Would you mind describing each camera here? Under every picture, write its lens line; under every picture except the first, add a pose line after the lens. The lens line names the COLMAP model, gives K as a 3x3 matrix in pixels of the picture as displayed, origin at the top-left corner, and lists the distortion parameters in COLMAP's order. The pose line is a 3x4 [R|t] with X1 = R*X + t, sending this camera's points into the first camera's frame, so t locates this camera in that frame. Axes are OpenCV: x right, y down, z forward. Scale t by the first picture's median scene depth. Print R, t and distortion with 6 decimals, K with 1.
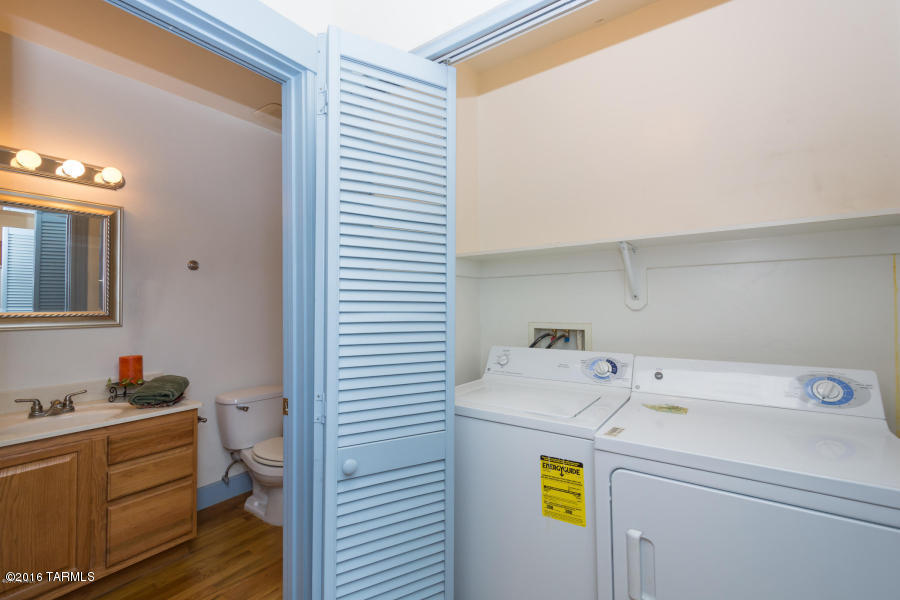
lens RADIAL K [[395.3, 0, 451.3], [0, 395.3, 305.7], [0, 0, 1]] dist [0.010202, -0.000447]
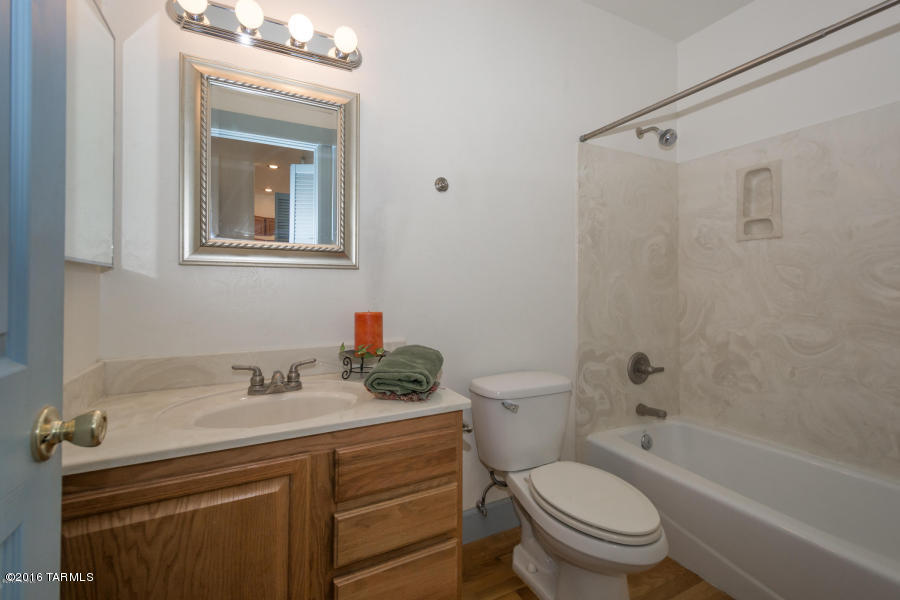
lens RADIAL K [[395.5, 0, 448.1], [0, 395.5, 286.7], [0, 0, 1]] dist [-0.001440, -0.000079]
pose [[0.883533, 0.000102, -0.468368, -0.416507], [-0.000494, 1.000000, -0.000714, 0.093060], [0.468368, 0.000862, 0.883533, 0.527007]]
